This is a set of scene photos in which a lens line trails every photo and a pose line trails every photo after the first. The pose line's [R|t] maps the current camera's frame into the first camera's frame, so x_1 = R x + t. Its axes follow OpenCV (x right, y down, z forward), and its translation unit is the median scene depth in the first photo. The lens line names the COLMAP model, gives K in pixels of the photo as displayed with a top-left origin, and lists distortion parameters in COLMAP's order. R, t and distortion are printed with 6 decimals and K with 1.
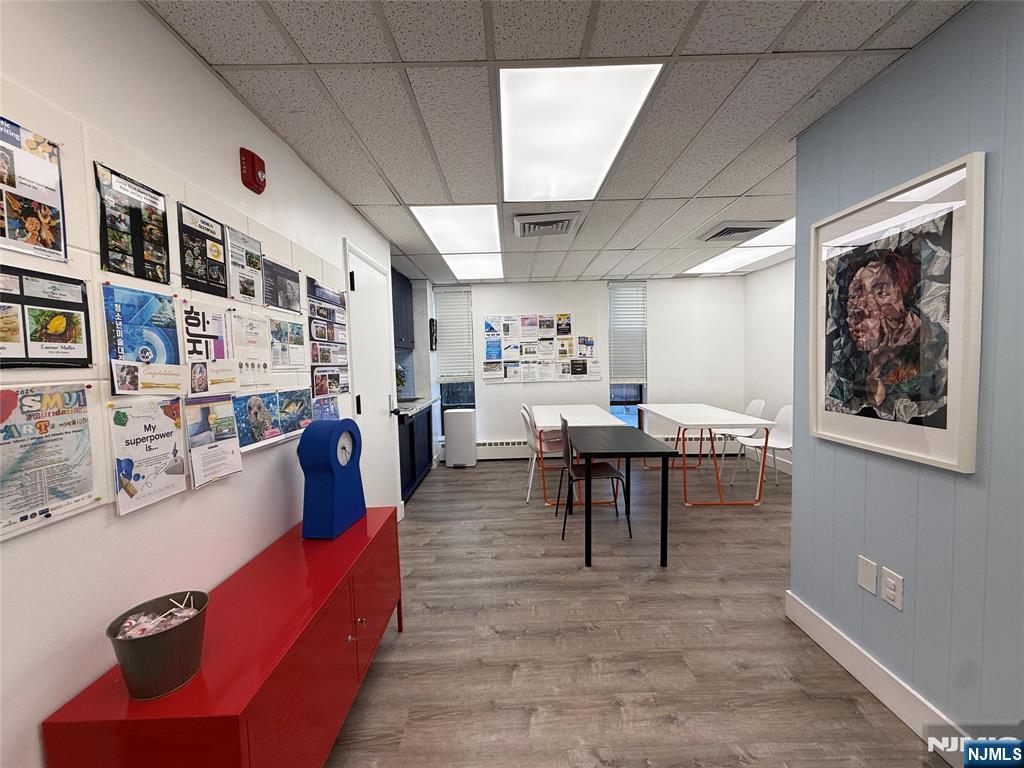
lens RADIAL K [[406.8, 0, 509.4], [0, 406.8, 382.4], [0, 0, 1]] dist [0.000407, 0.000211]
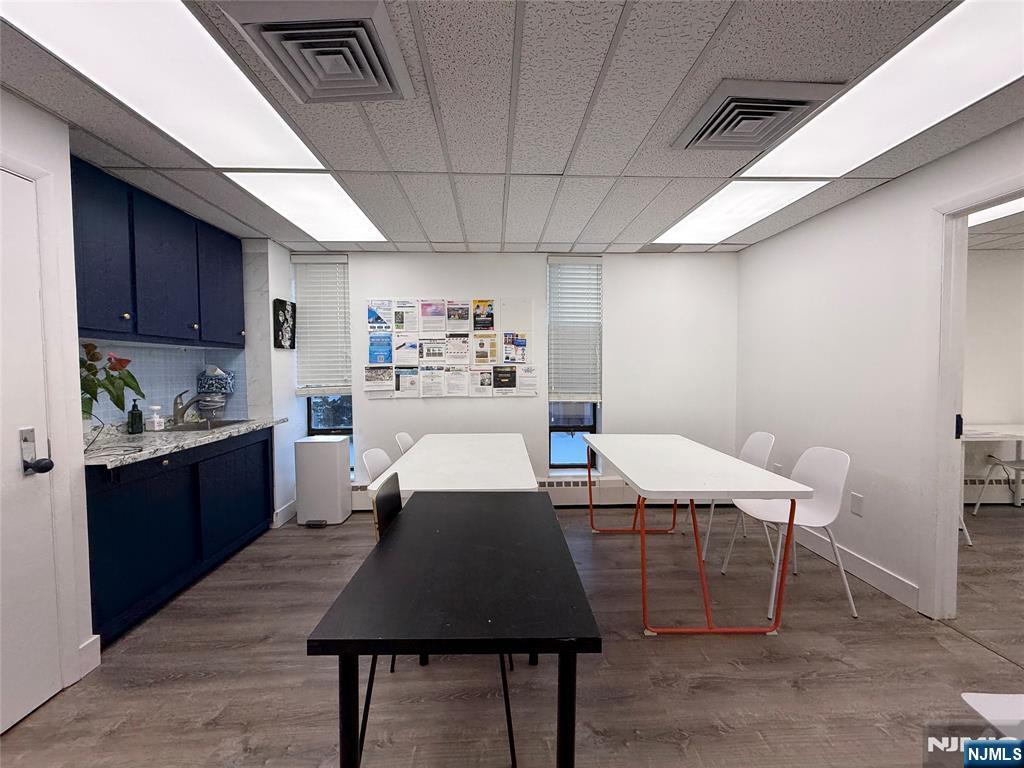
lens RADIAL K [[406.8, 0, 509.4], [0, 406.8, 382.4], [0, 0, 1]] dist [0.000407, 0.000211]
pose [[0.998909, 0.017525, 0.043288, 0.150238], [-0.016766, 0.999700, -0.017834, -0.015978], [-0.043587, 0.017088, 0.998903, 0.309922]]
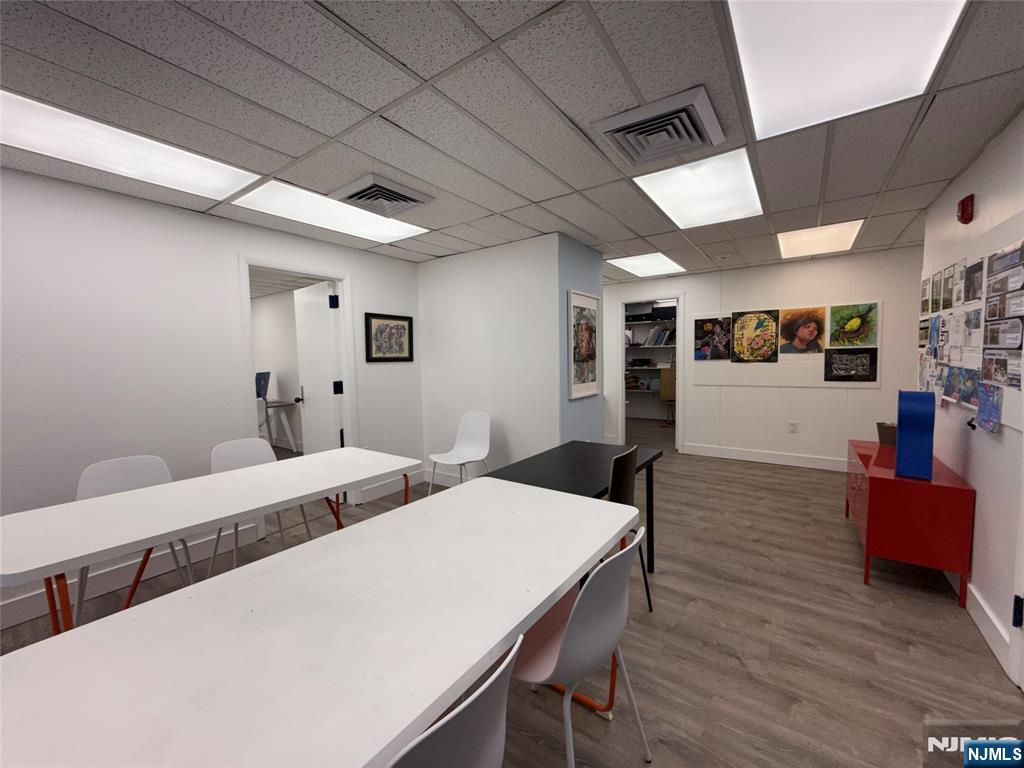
lens RADIAL K [[406.8, 0, 509.4], [0, 406.8, 382.4], [0, 0, 1]] dist [0.000407, 0.000211]
pose [[-0.813731, 0.005342, 0.581217, -0.045607], [0.072056, 0.993171, 0.091754, -0.049811], [-0.576758, 0.116543, -0.808559, 0.934388]]
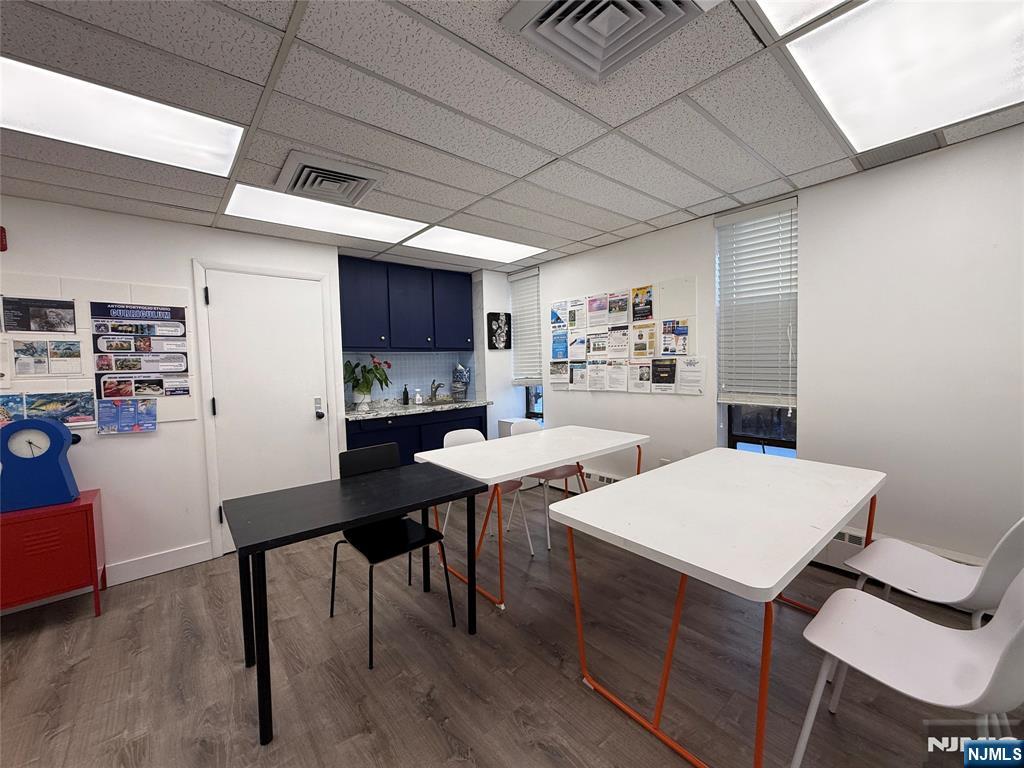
lens RADIAL K [[406.8, 0, 509.4], [0, 406.8, 382.4], [0, 0, 1]] dist [0.000407, 0.000211]
pose [[0.652572, 0.042886, -0.756512, 0.485501], [-0.028558, 0.999080, 0.032002, -0.033809], [0.757188, 0.000721, 0.653196, 0.430376]]
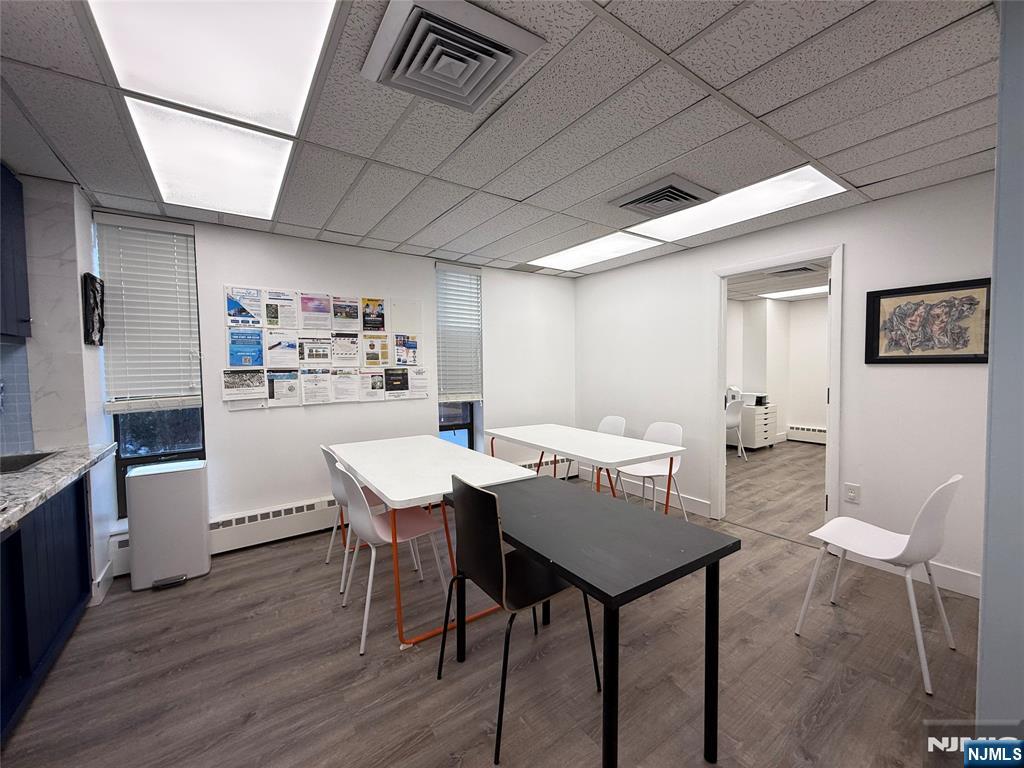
lens RADIAL K [[406.8, 0, 509.4], [0, 406.8, 382.4], [0, 0, 1]] dist [0.000407, 0.000211]
pose [[0.819108, -0.006758, 0.573600, -0.064096], [0.022419, 0.999544, -0.020238, -0.014894], [-0.573202, 0.029436, 0.818886, 0.341619]]
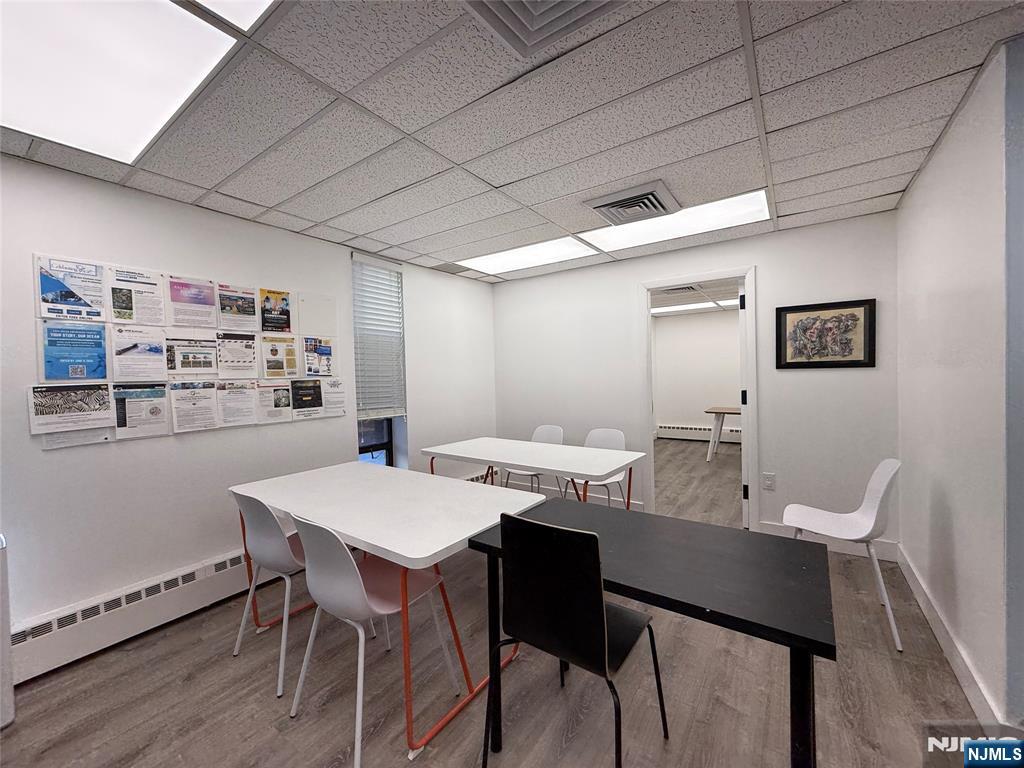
lens RADIAL K [[406.8, 0, 509.4], [0, 406.8, 382.4], [0, 0, 1]] dist [0.000407, 0.000211]
pose [[0.574745, -0.004977, 0.818318, -0.115604], [0.054943, 0.997960, -0.032520, -0.020667], [-0.816486, 0.063651, 0.573846, 0.476681]]
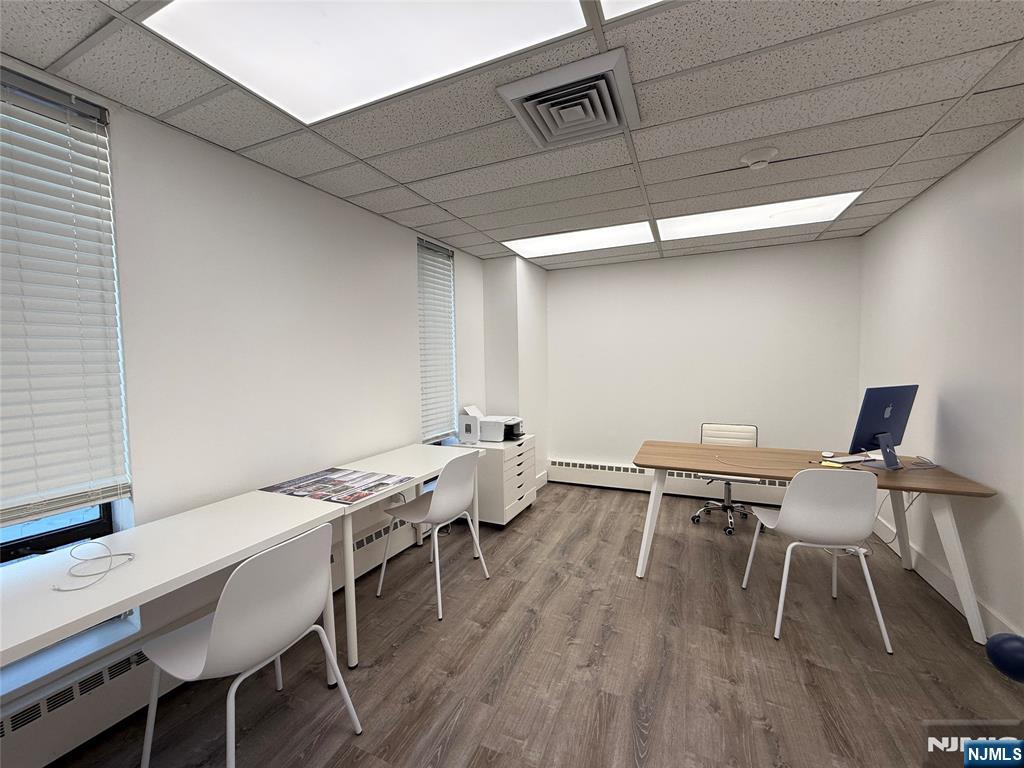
lens RADIAL K [[406.8, 0, 509.4], [0, 406.8, 382.4], [0, 0, 1]] dist [0.000407, 0.000211]
pose [[0.406791, -0.026832, 0.913127, 0.590383], [0.054730, 0.998489, 0.004958, -0.052417], [-0.911880, 0.047958, 0.407645, 0.614443]]
